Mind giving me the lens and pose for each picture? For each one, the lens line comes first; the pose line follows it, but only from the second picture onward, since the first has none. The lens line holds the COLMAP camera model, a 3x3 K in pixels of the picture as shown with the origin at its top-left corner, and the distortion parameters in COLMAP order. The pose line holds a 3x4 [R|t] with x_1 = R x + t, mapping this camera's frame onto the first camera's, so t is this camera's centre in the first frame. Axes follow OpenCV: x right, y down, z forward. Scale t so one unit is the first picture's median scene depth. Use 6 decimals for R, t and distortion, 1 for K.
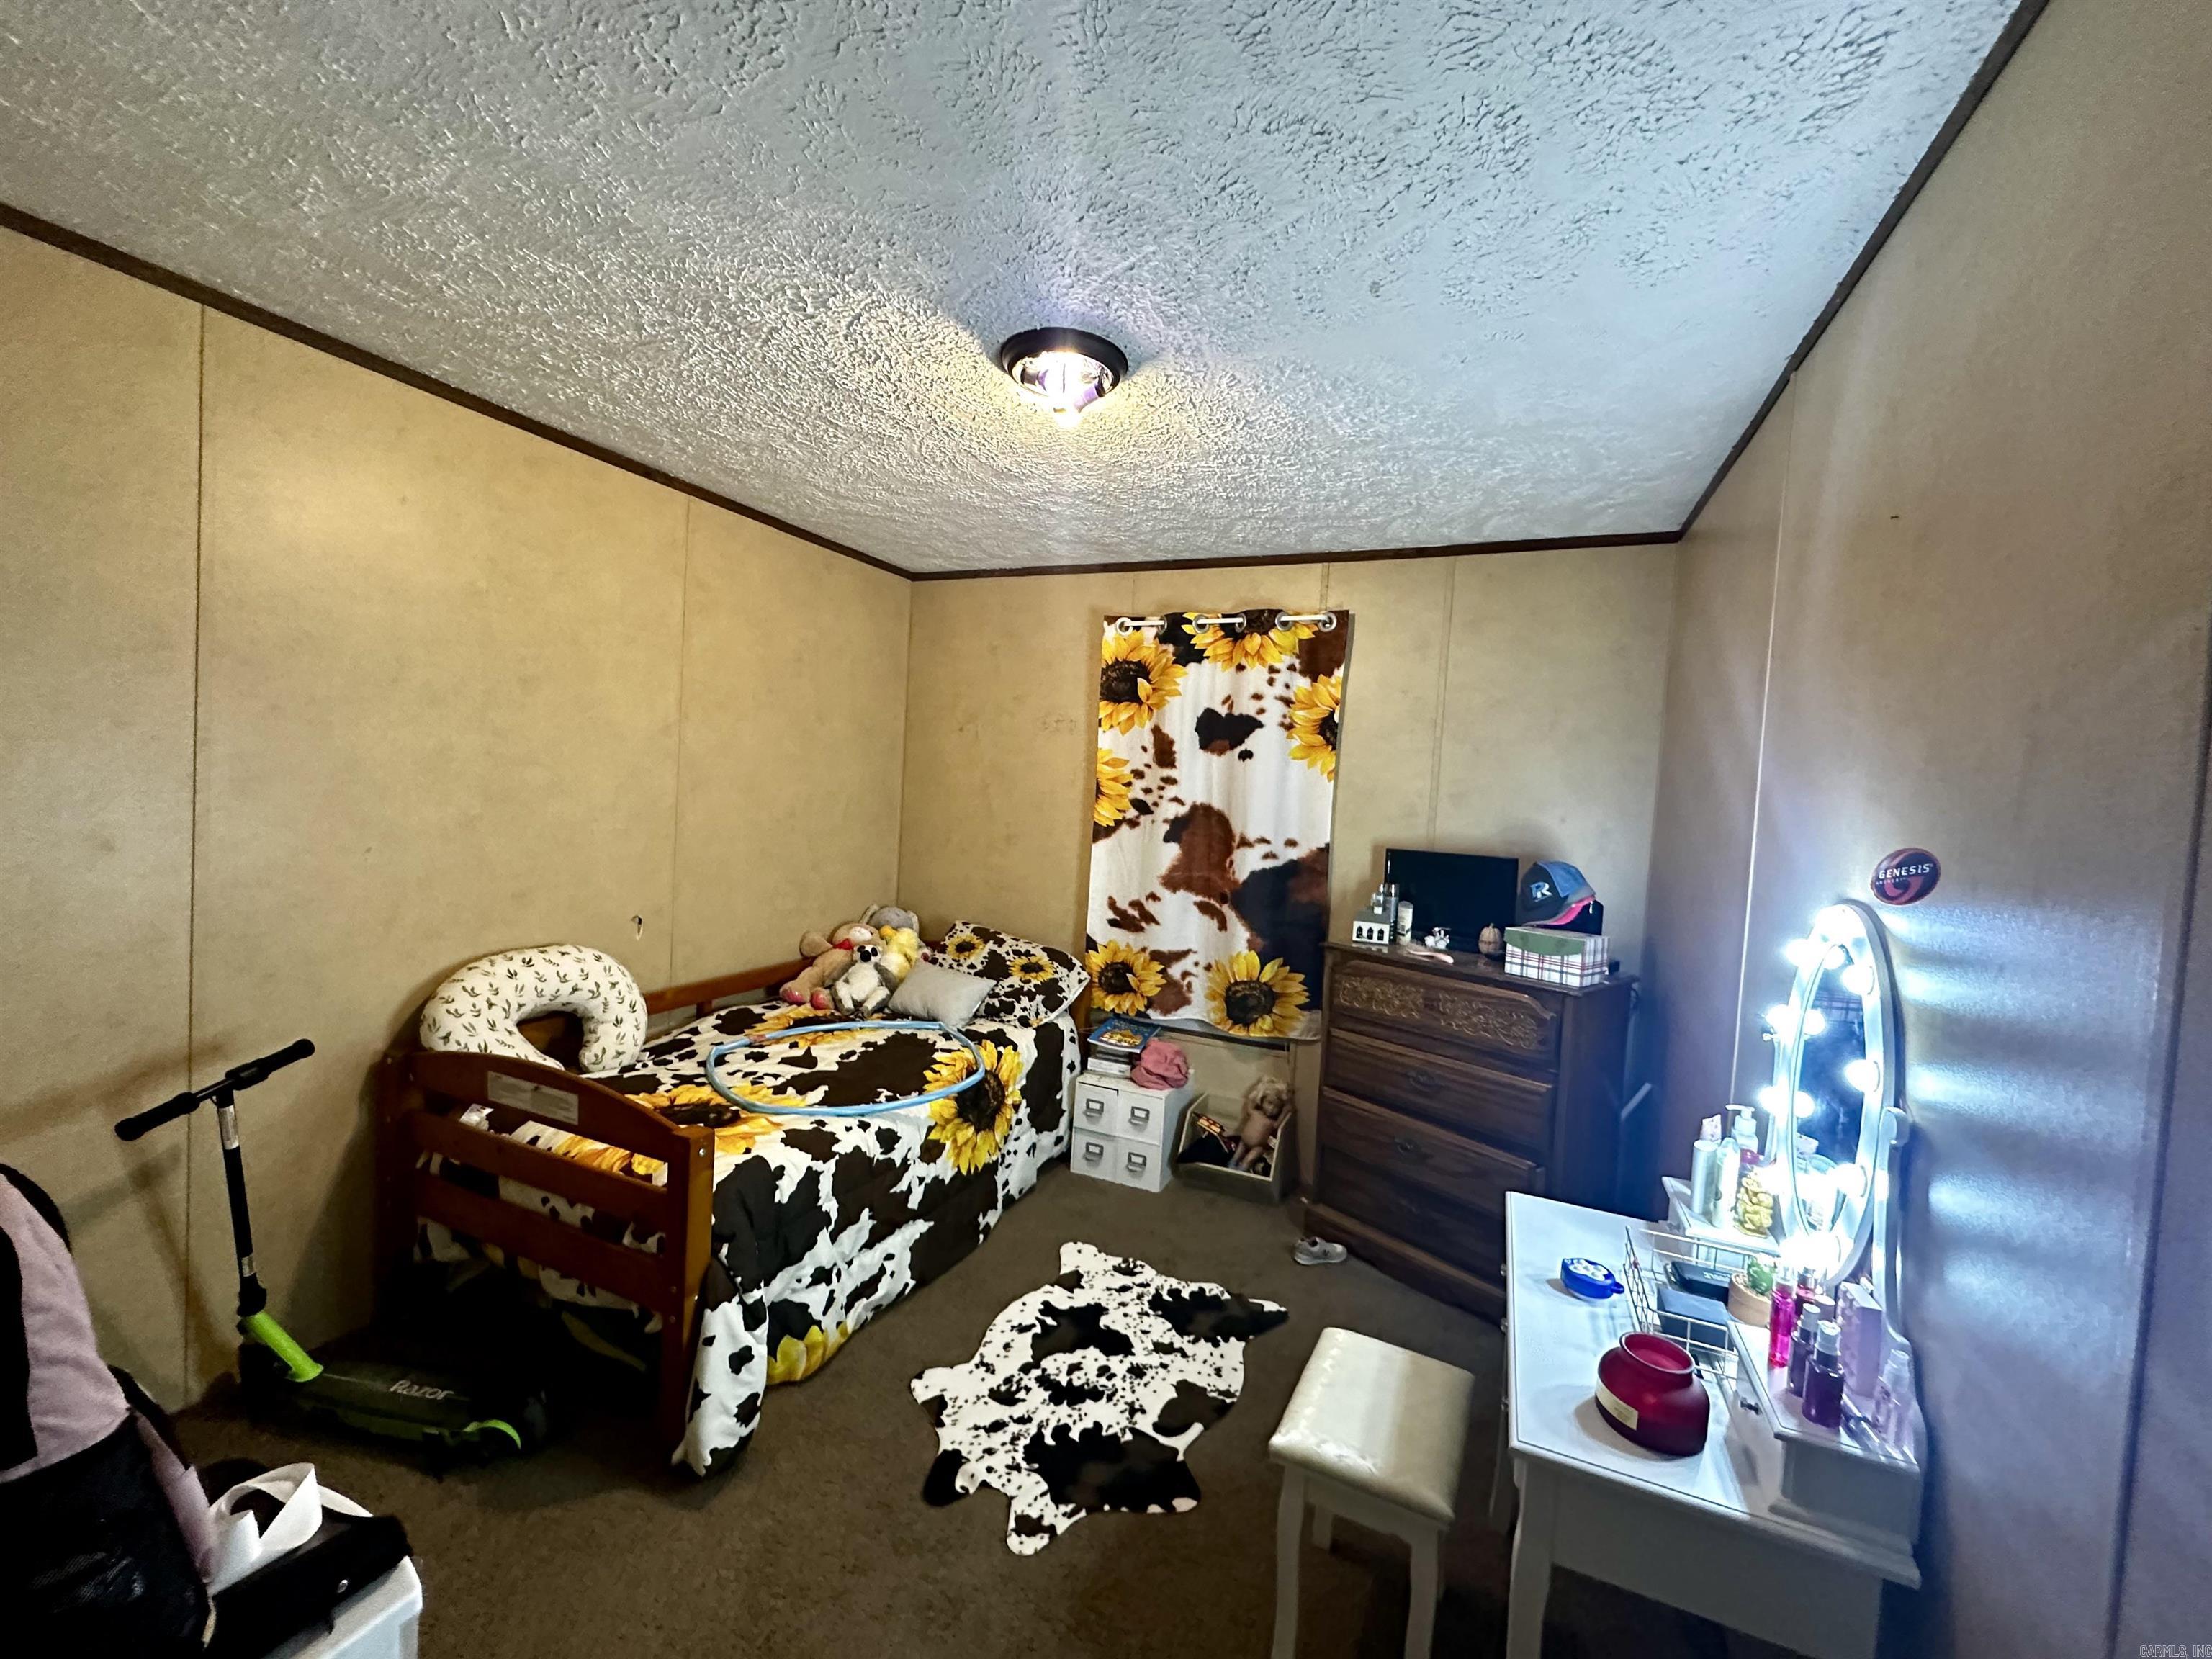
lens RADIAL K [[881.5, 0, 1104.8], [0, 881.5, 824.9], [0, 0, 1]] dist [0.000776, 0.000484]
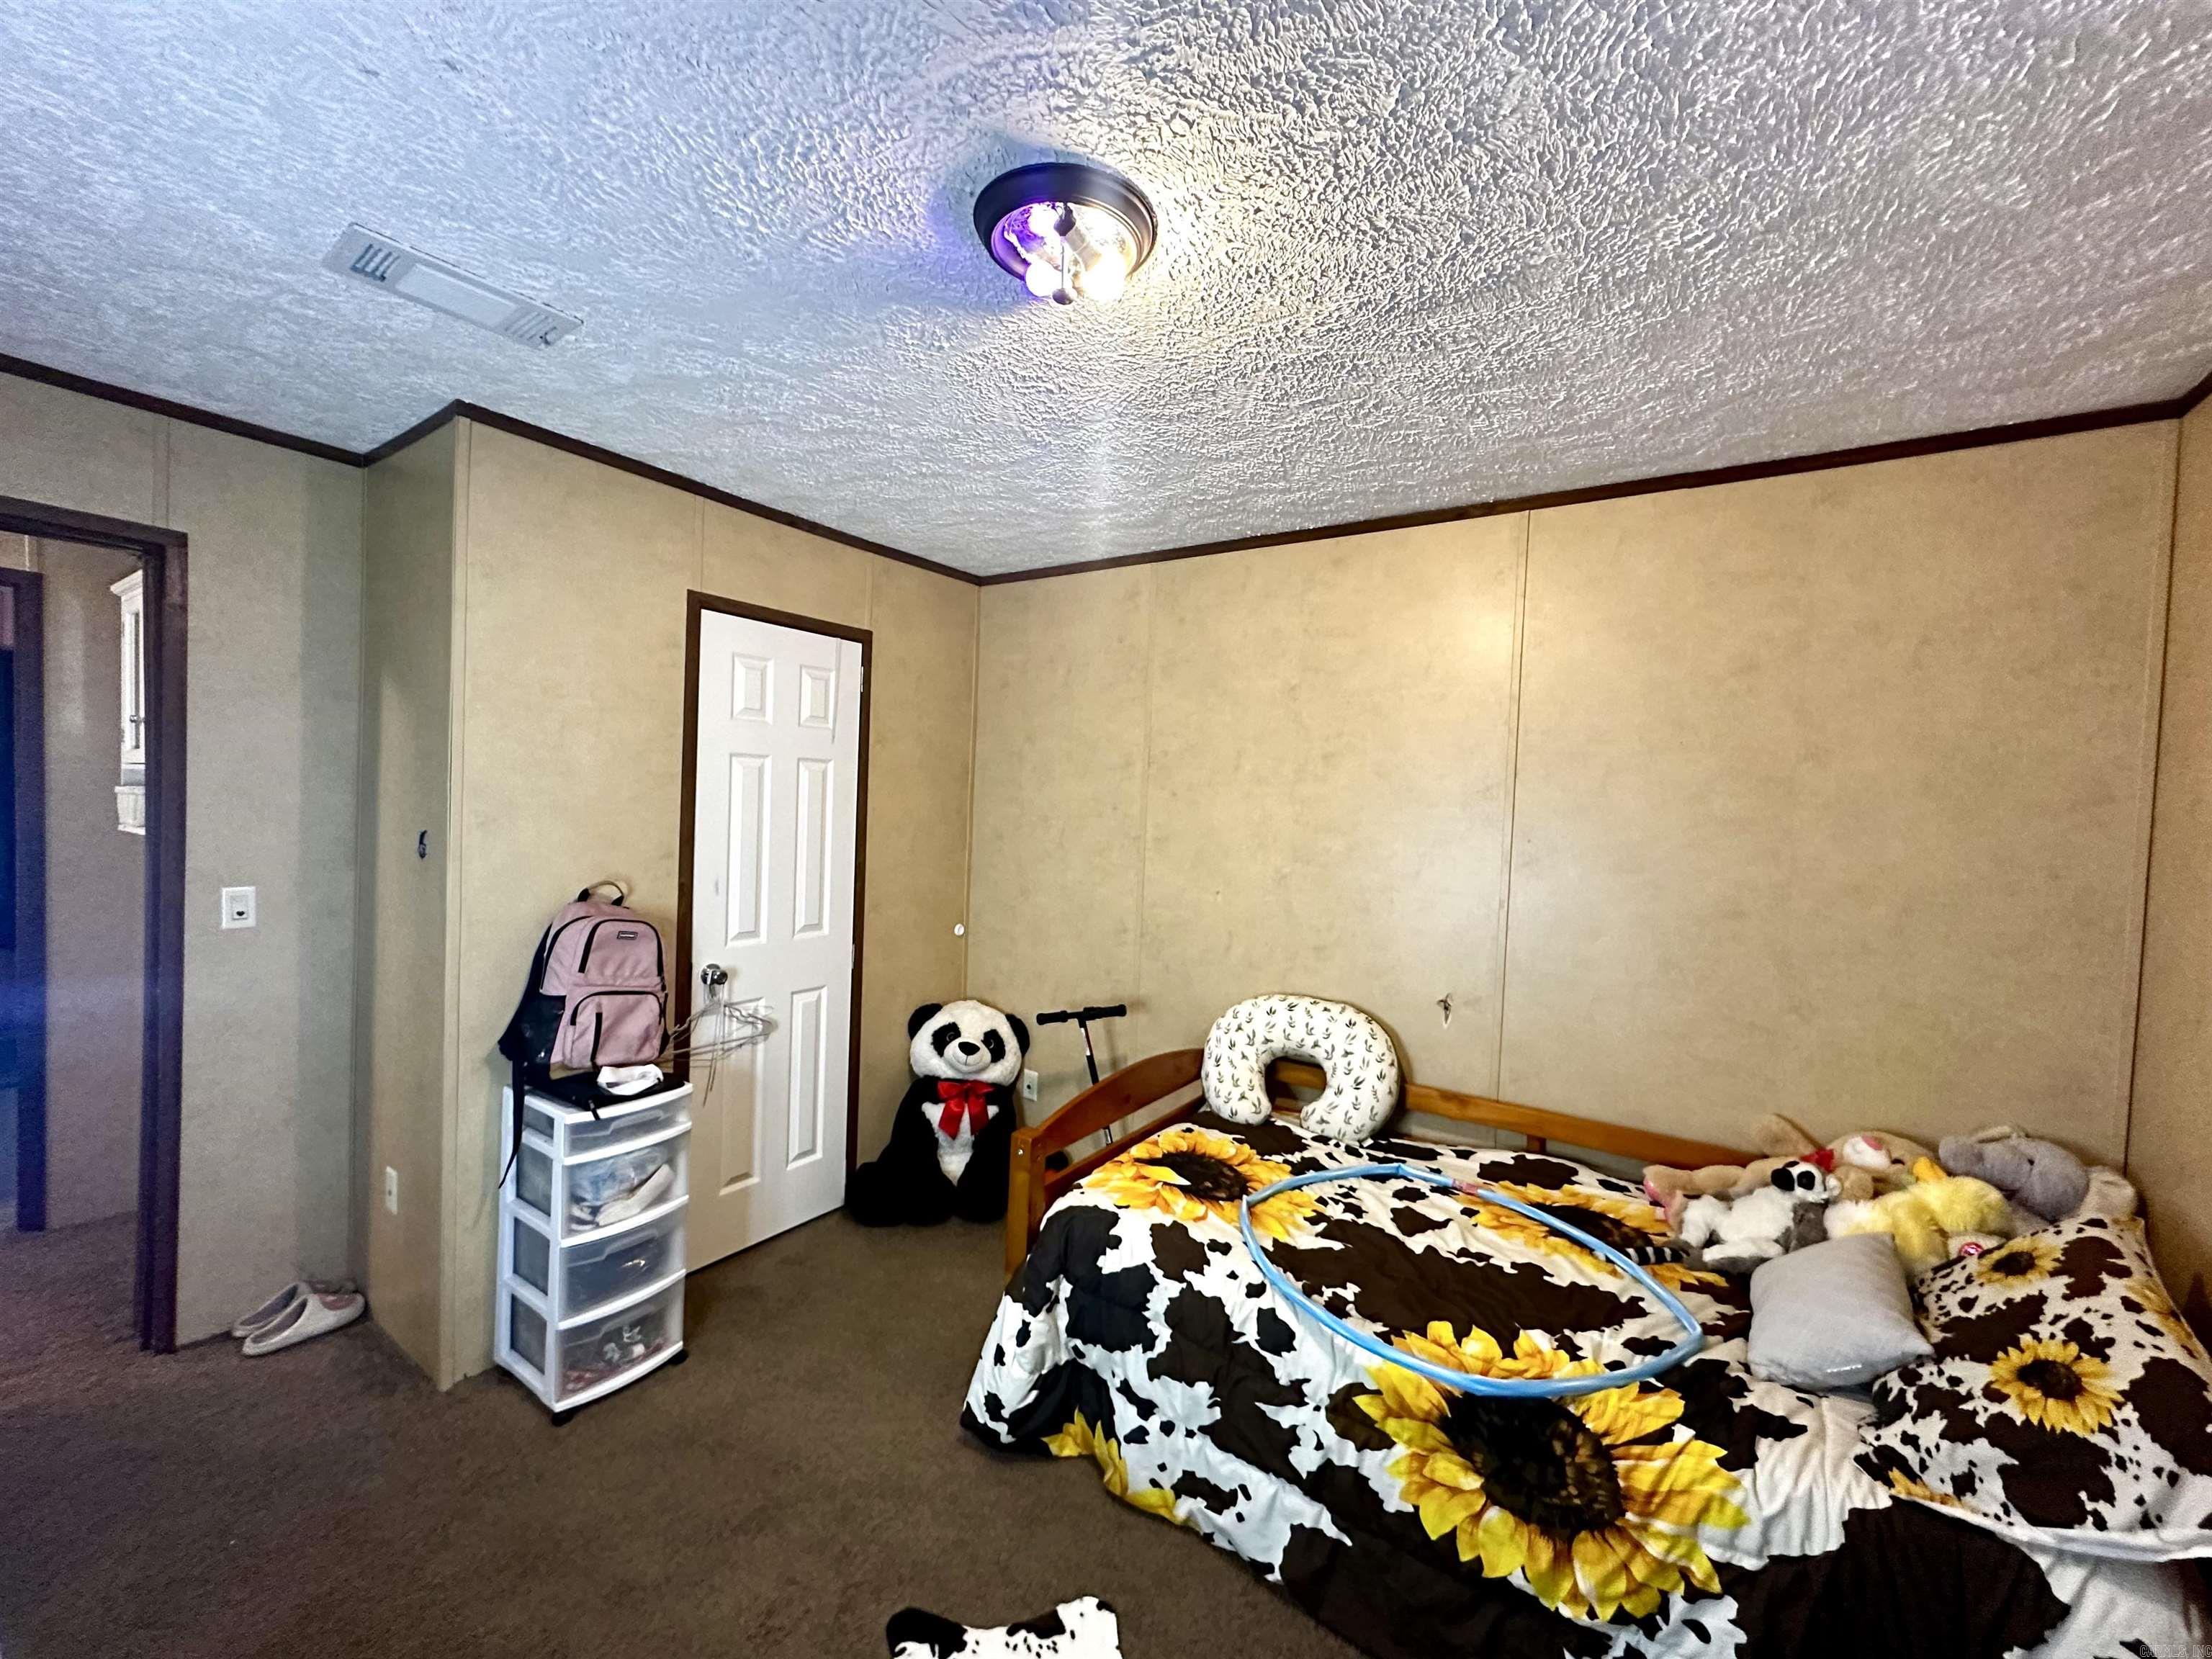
lens RADIAL K [[881.5, 0, 1105.0], [0, 881.5, 827.2], [0, 0, 1]] dist [0.000776, 0.000484]
pose [[-0.170025, -0.032078, -0.984918, 0.480581], [-0.092135, 0.995609, -0.016521, -0.029699], [0.981123, 0.087937, -0.172234, 0.912904]]
